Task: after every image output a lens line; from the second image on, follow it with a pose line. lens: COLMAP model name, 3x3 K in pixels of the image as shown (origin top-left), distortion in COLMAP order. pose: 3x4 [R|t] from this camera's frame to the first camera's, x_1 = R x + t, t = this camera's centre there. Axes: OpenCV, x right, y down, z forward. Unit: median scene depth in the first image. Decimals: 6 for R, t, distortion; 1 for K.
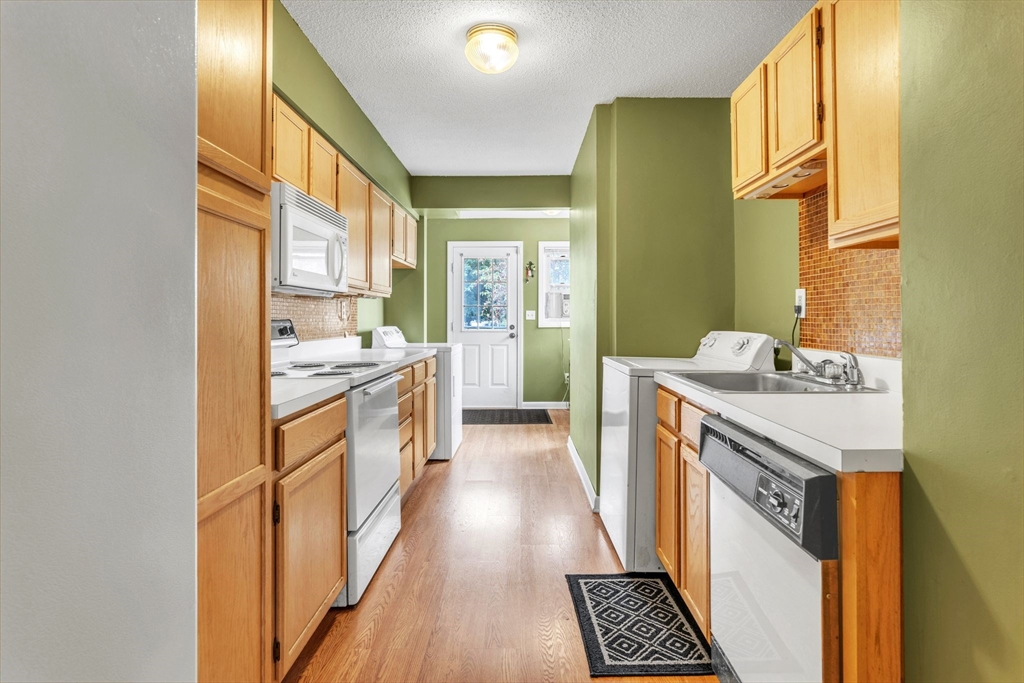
lens RADIAL K [[524.6, 0, 517.6], [0, 524.6, 314.5], [0, 0, 1]] dist [-0.018227, 0.000729]
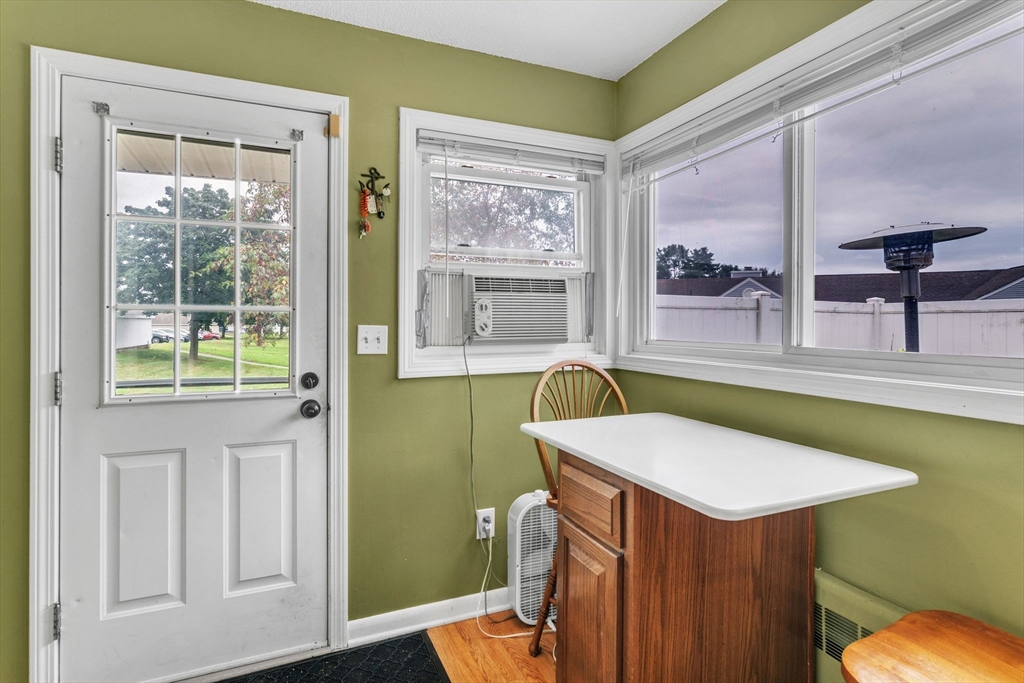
lens RADIAL K [[513.6, 0, 510.0], [0, 513.6, 325.0], [0, 0, 1]] dist [-0.002567, 0.000013]
pose [[0.916187, 0.001641, 0.400747, -0.047459], [-0.006669, 0.999916, 0.011151, -0.023451], [-0.400694, -0.012889, 0.916121, 1.403464]]
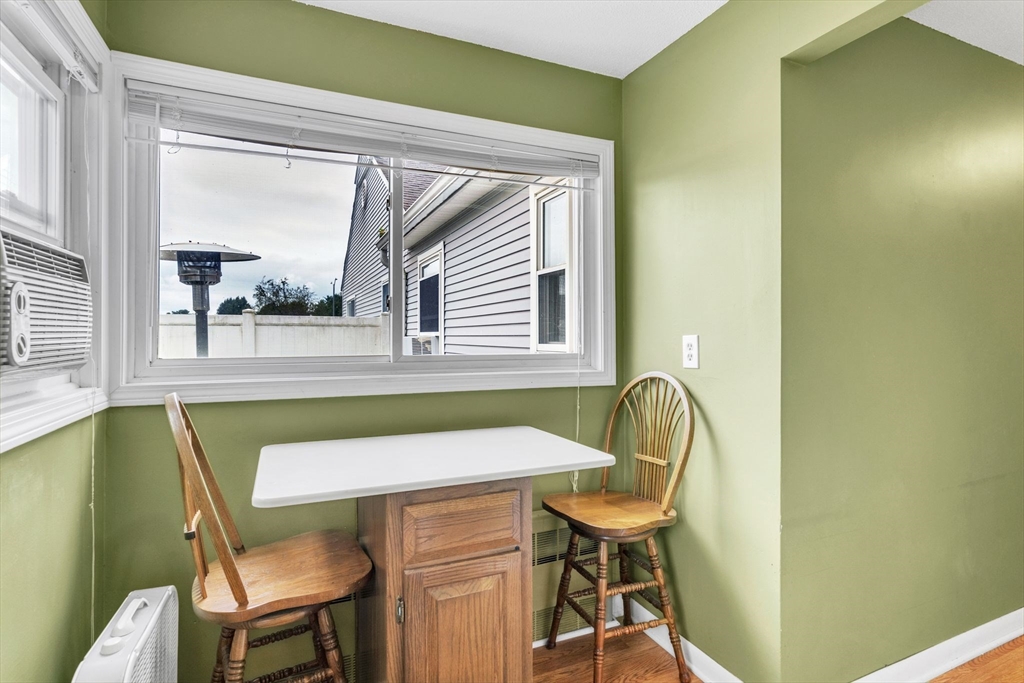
lens RADIAL K [[513.6, 0, 510.0], [0, 513.6, 325.0], [0, 0, 1]] dist [-0.002567, 0.000013]
pose [[-0.418426, 0.017296, 0.908086, -0.193495], [-0.003901, 0.999775, -0.020840, -0.020746], [-0.908242, -0.012263, -0.418264, 1.896436]]
